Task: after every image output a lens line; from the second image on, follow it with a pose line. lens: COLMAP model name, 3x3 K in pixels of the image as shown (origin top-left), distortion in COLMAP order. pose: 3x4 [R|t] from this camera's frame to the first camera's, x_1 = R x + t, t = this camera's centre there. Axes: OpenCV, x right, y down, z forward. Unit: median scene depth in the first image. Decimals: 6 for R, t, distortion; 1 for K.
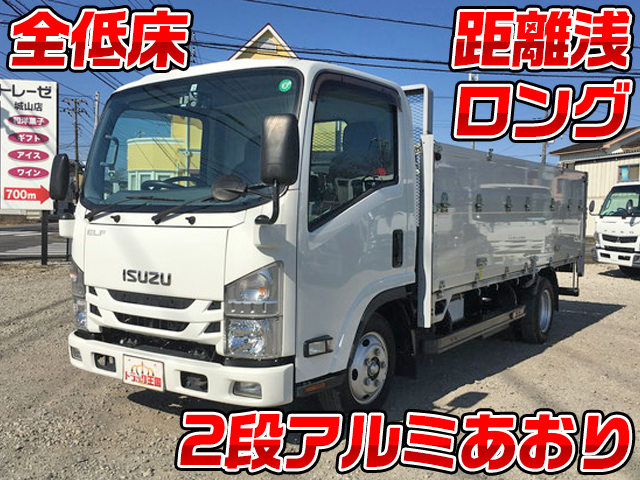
lens RADIAL K [[666.7, 0, 320.0], [0, 666.7, 240.0], [0, 0, 1]] dist [0.016956, 0.002771]
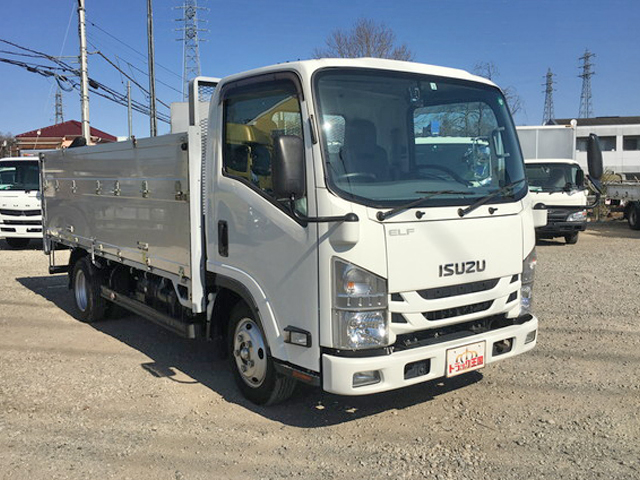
lens RADIAL K [[646.5, 0, 326.4], [0, 646.5, 222.8], [0, 0, 1]] dist [0.008870, 0.013725]
pose [[0.325330, -0.079270, 0.942272, -1.229623], [0.055297, 0.996370, 0.064729, -0.088231], [-0.943982, 0.031047, 0.328532, 0.834719]]
